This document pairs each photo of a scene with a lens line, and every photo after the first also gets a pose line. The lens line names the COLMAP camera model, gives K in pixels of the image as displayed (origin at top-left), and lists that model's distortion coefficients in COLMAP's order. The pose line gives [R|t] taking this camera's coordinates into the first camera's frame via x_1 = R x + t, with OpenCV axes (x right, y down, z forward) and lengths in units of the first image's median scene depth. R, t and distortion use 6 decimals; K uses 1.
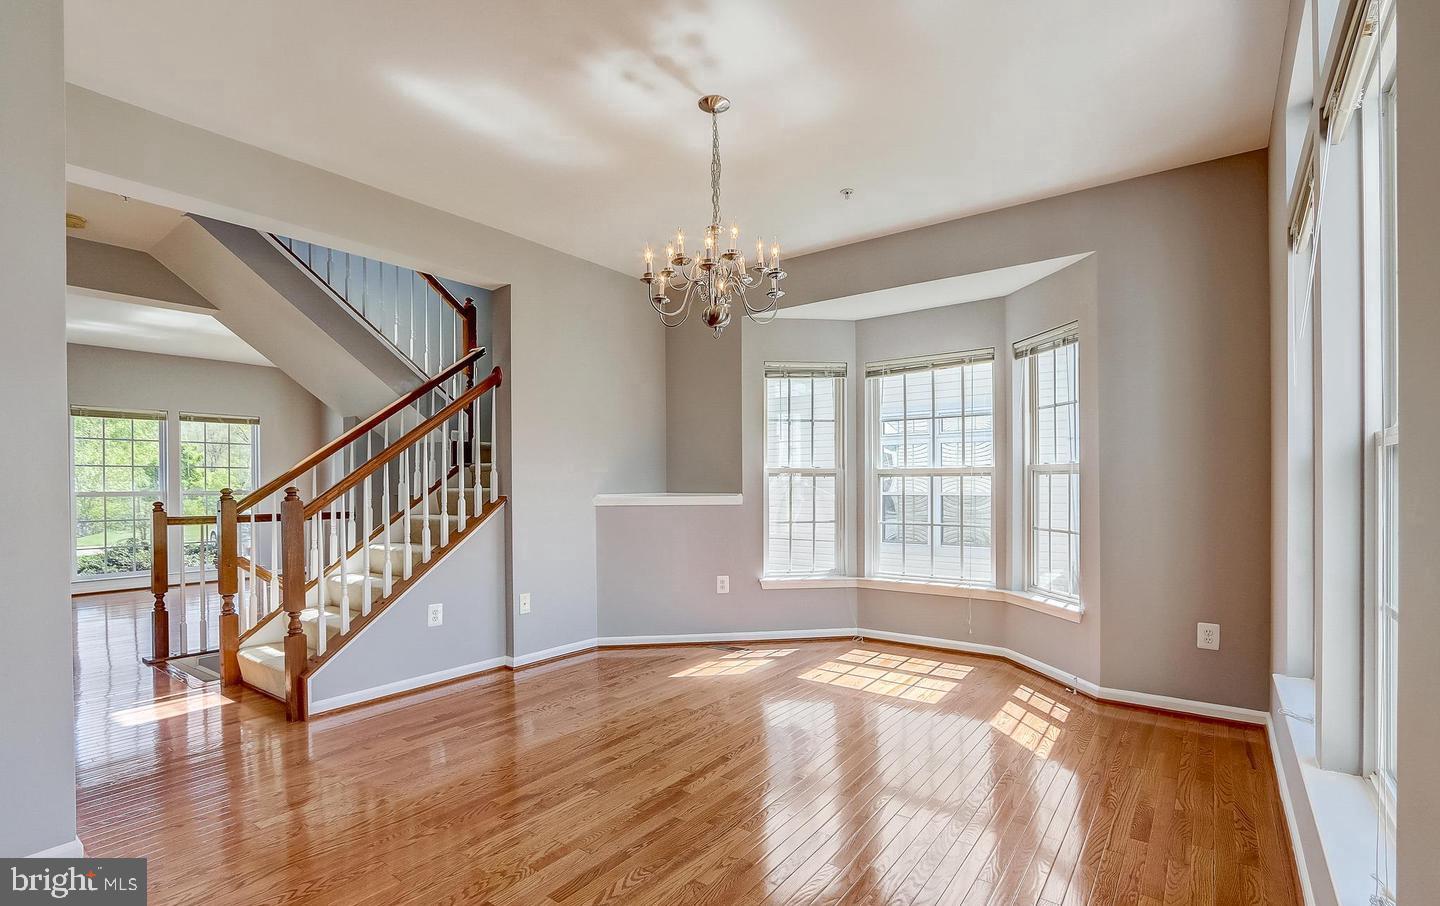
lens RADIAL K [[663.4, 0, 725.5], [0, 663.4, 485.8], [0, 0, 1]] dist [-0.003605, -0.000129]
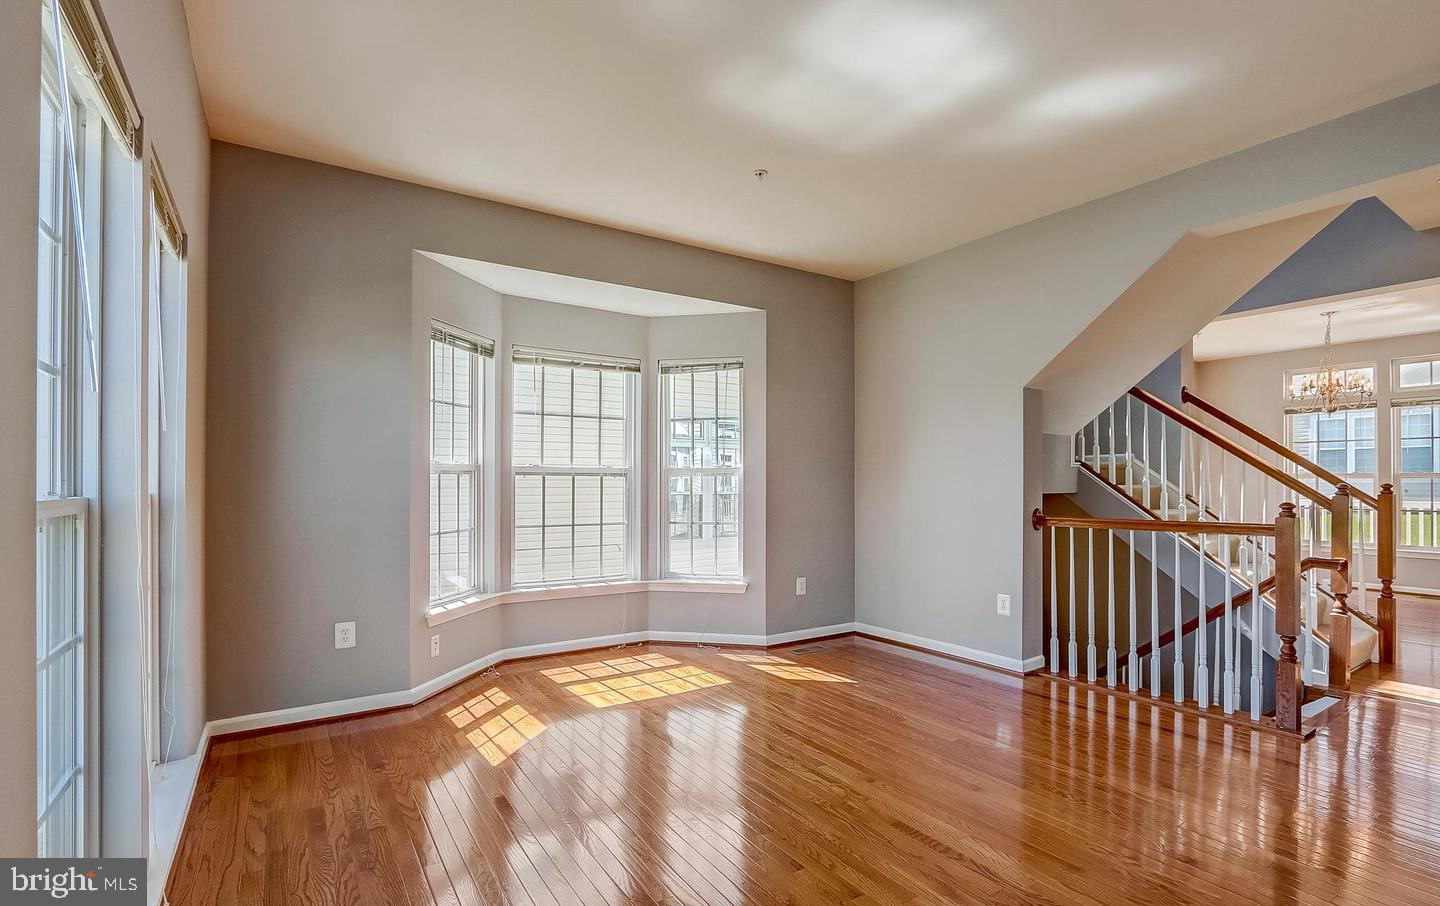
lens RADIAL K [[663.4, 0, 725.5], [0, 663.4, 485.8], [0, 0, 1]] dist [-0.003605, -0.000129]
pose [[0.343657, 0.009413, 0.939048, -0.590209], [-0.005160, 0.999954, -0.008136, 0.006729], [-0.939081, -0.002049, 0.343690, 0.501295]]
